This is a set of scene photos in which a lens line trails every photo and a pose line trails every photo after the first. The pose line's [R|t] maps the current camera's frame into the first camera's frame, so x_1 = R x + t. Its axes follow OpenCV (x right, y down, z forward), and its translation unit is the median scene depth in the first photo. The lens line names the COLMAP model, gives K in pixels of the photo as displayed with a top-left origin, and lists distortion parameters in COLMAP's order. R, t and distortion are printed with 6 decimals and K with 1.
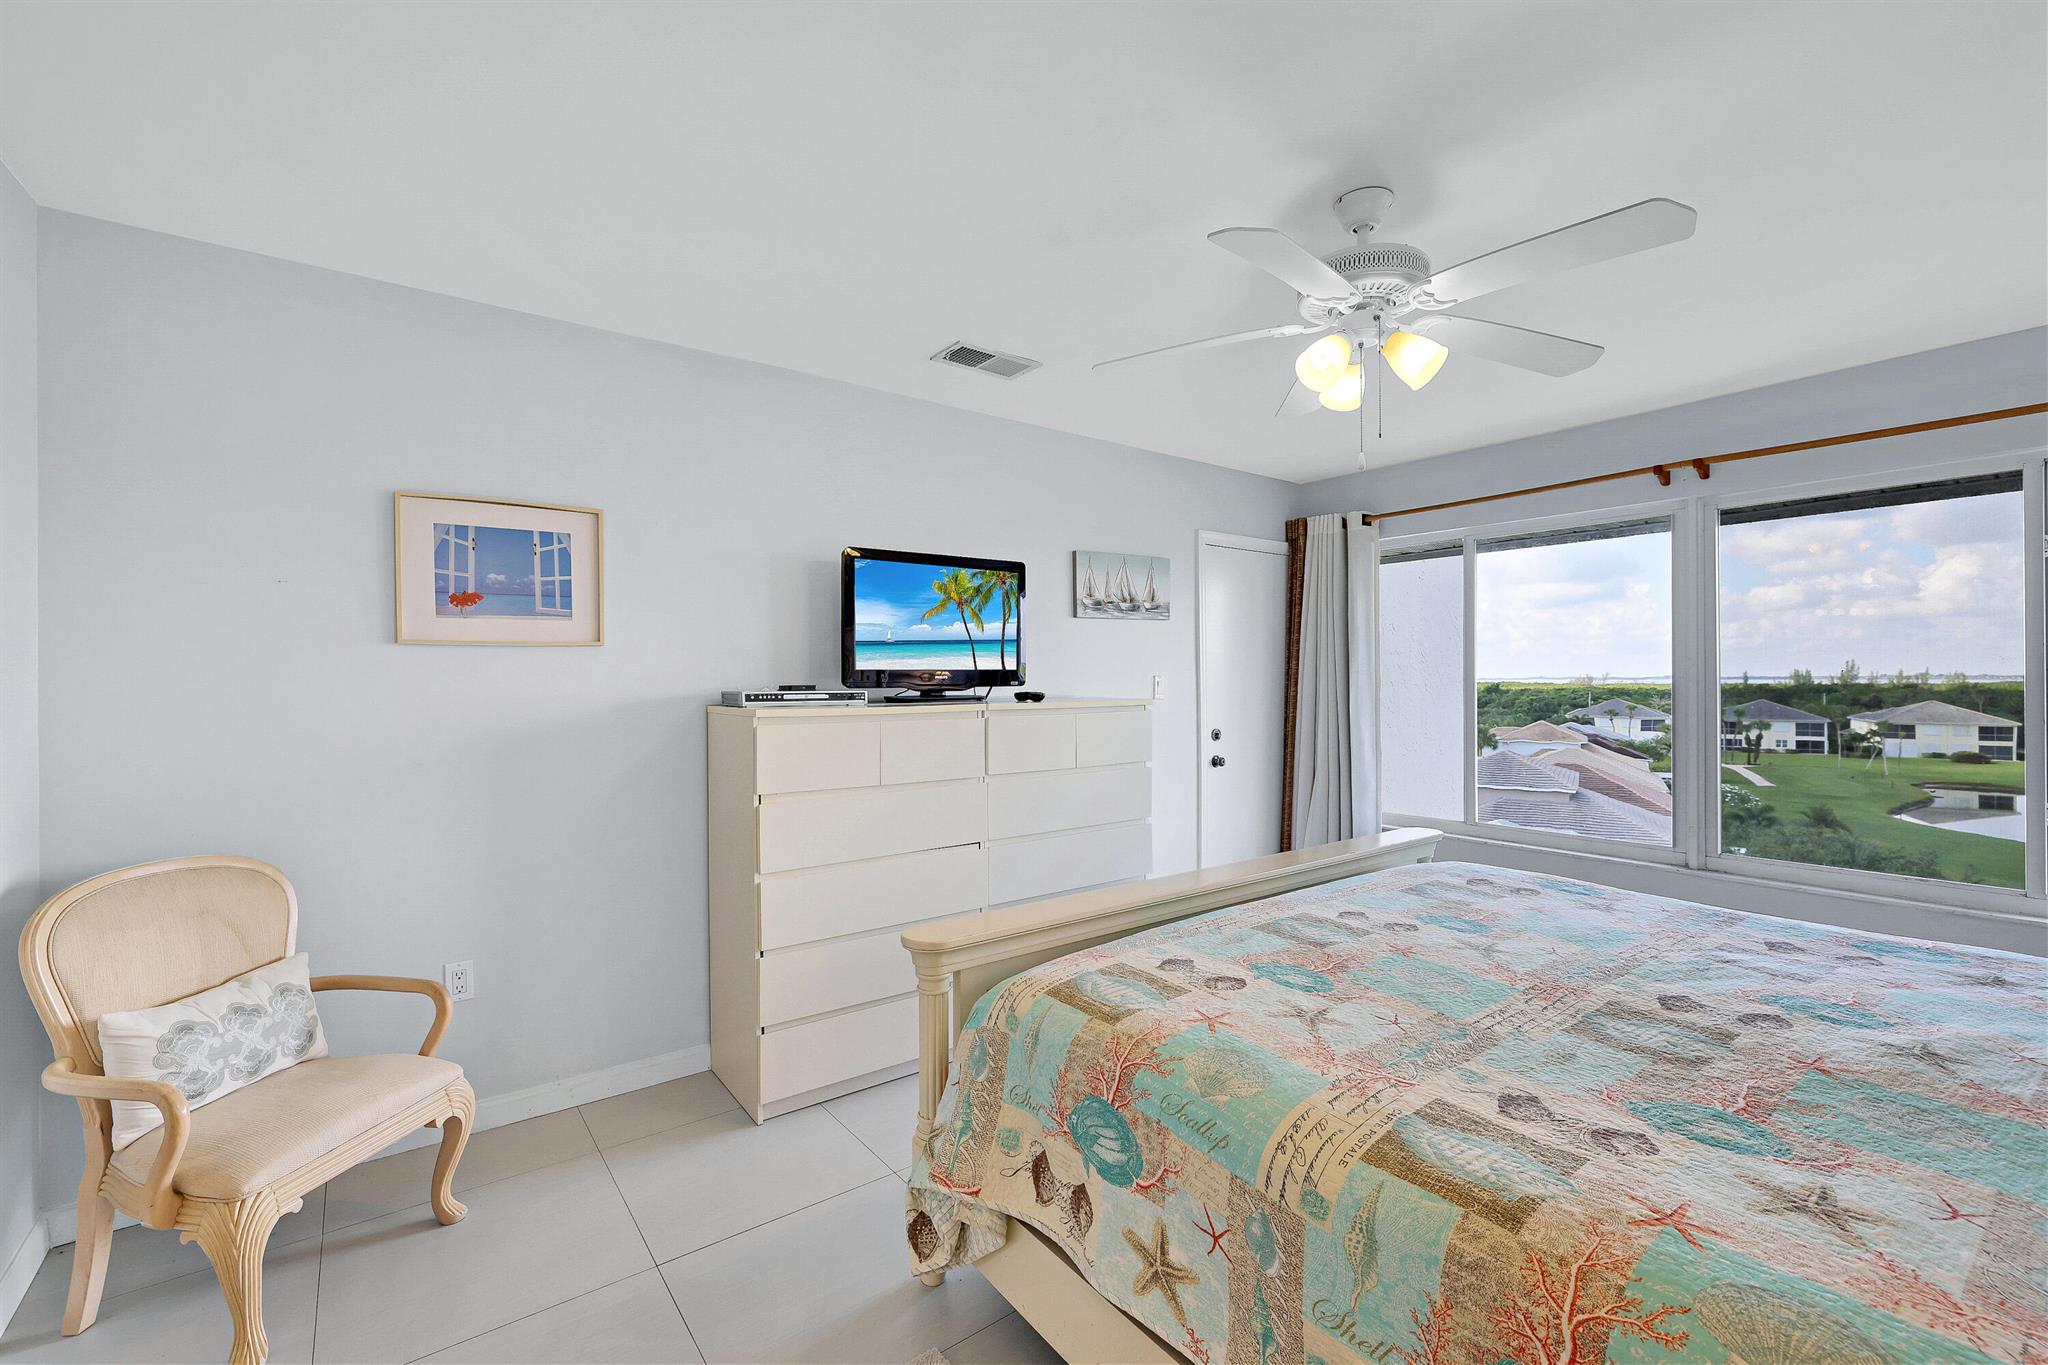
lens RADIAL K [[848.1, 0, 1024.0], [0, 848.1, 682.5], [0, 0, 1]] dist [-0.000073, 0.000058]
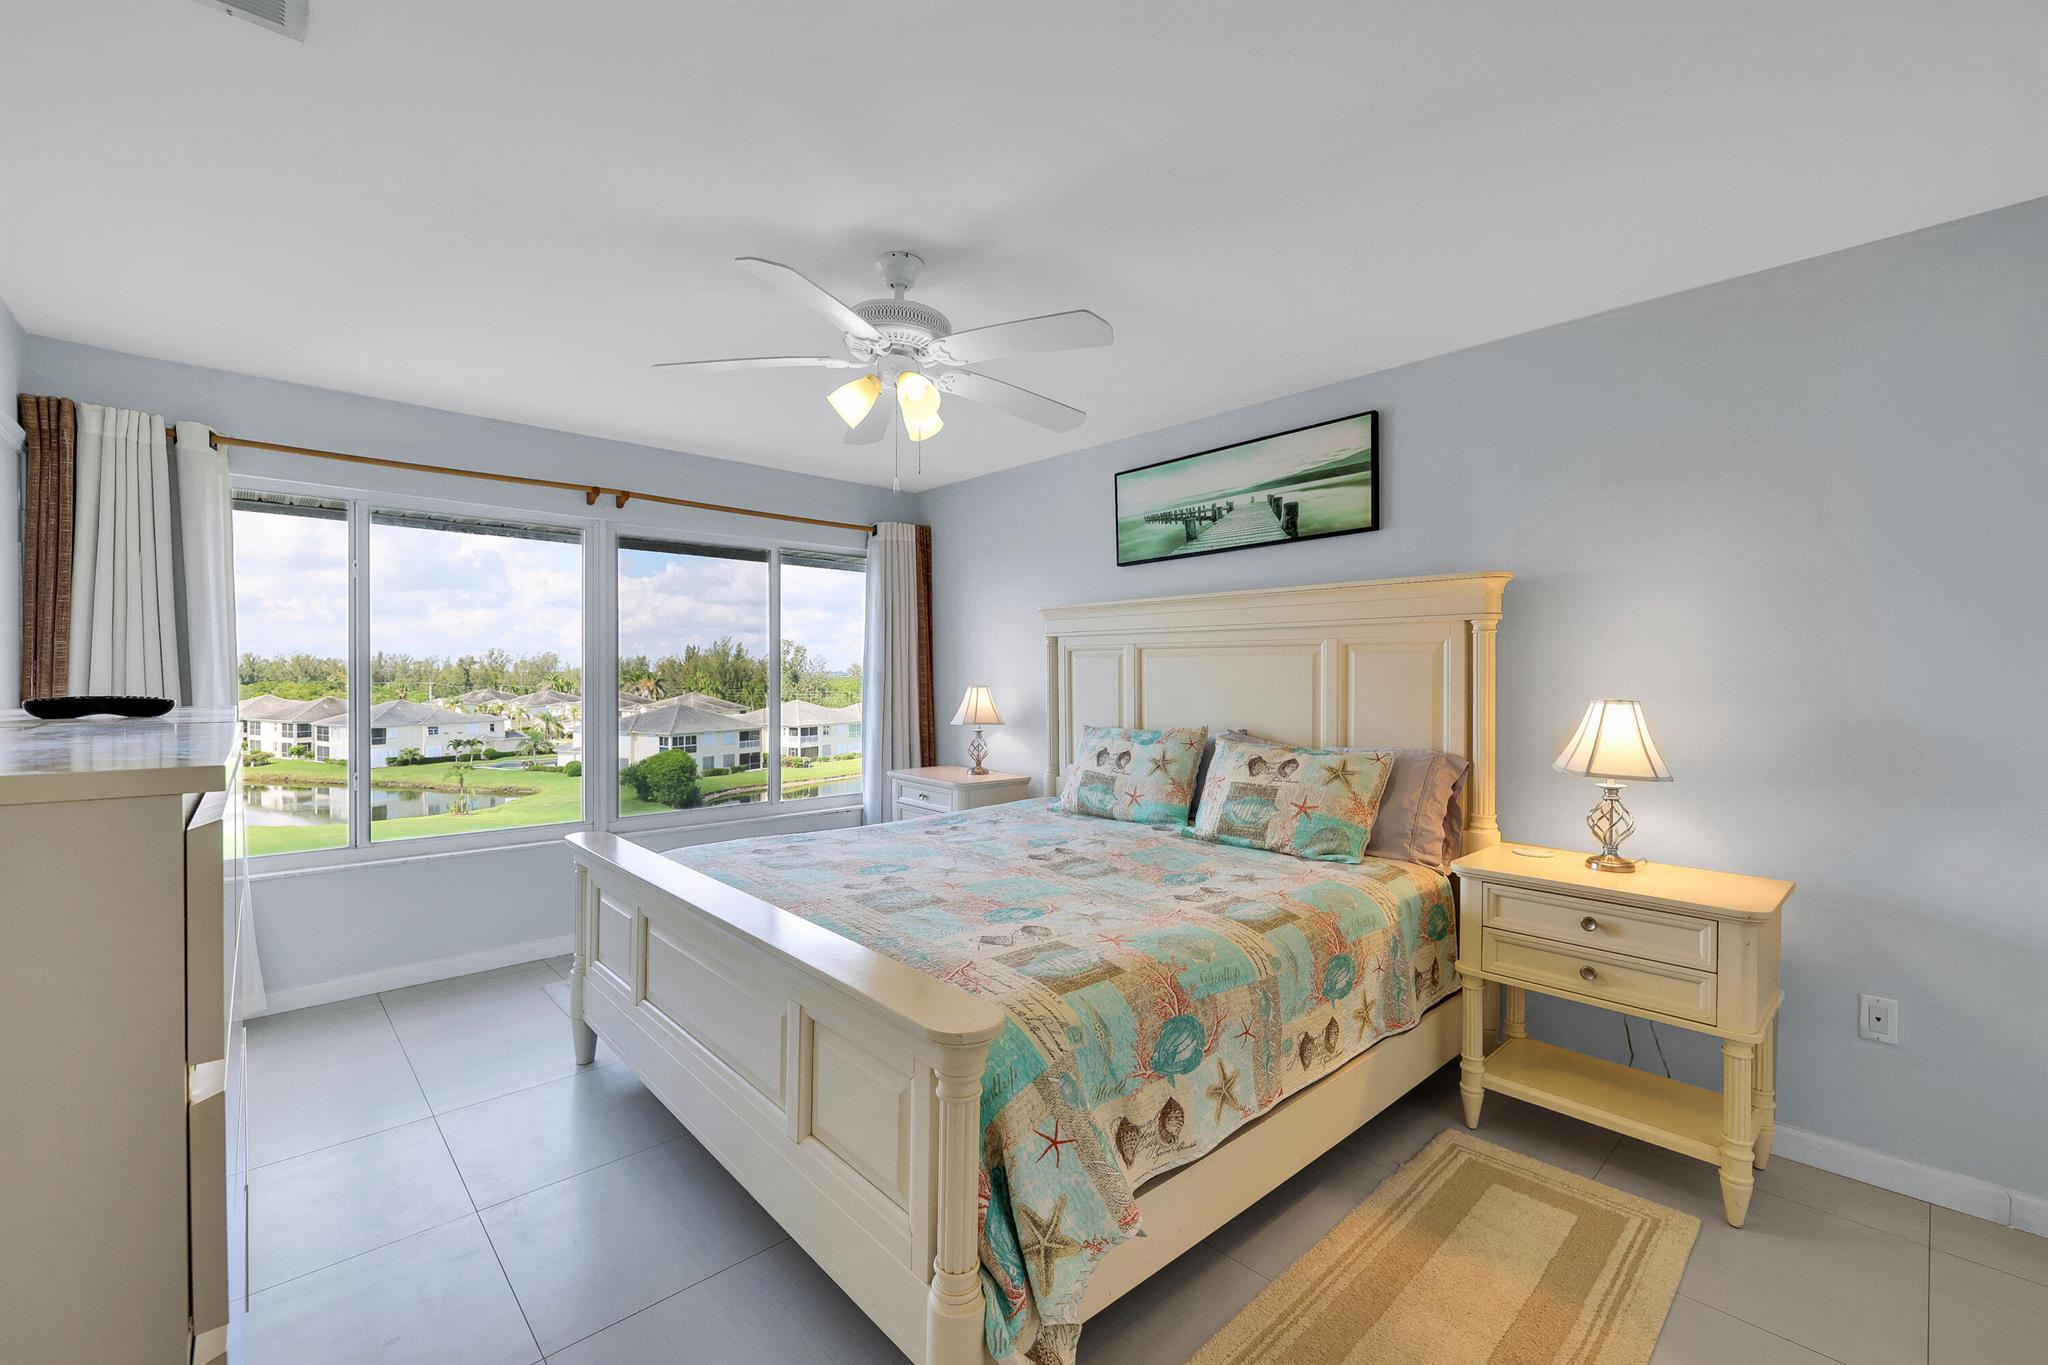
lens RADIAL K [[856.5, 0, 1013.7], [0, 856.5, 685.1], [0, 0, 1]] dist [-0.000857, -0.000154]
pose [[-0.087768, -0.007400, 0.996113, -0.941827], [0.000117, 0.999972, 0.007439, 0.003856], [-0.996141, 0.000769, -0.087765, 1.133558]]
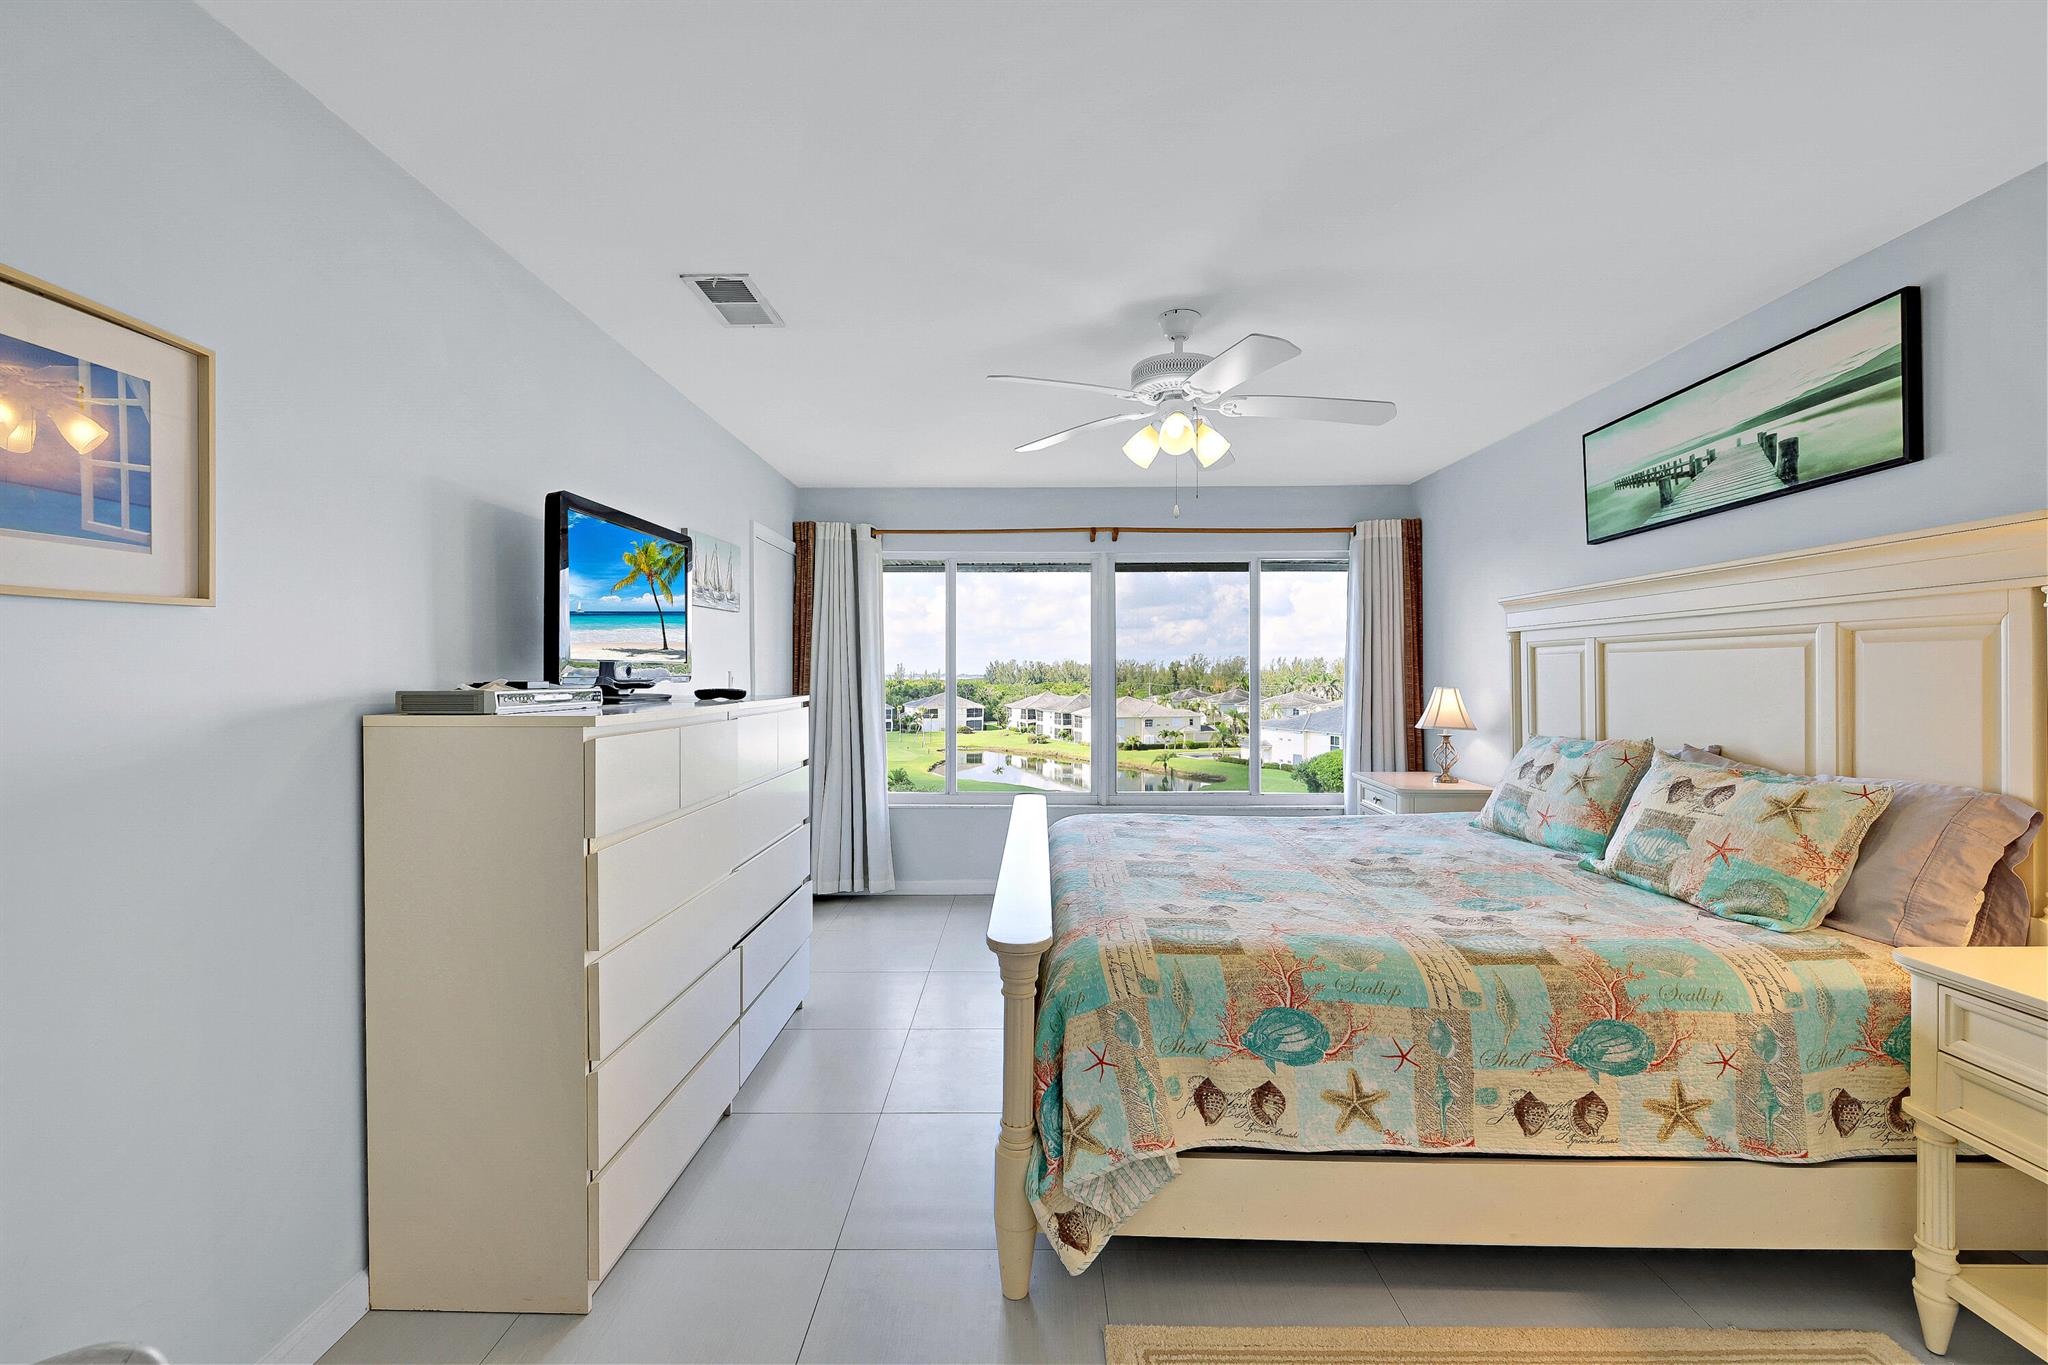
lens RADIAL K [[845.9, 0, 1011.3], [0, 845.9, 681.8], [0, 0, 1]] dist [-0.001899, 0.000100]
pose [[0.623101, -0.002335, 0.782138, -0.965537], [0.000587, 0.999997, 0.002517, 0.003969], [-0.782141, -0.001109, 0.623100, 0.450268]]
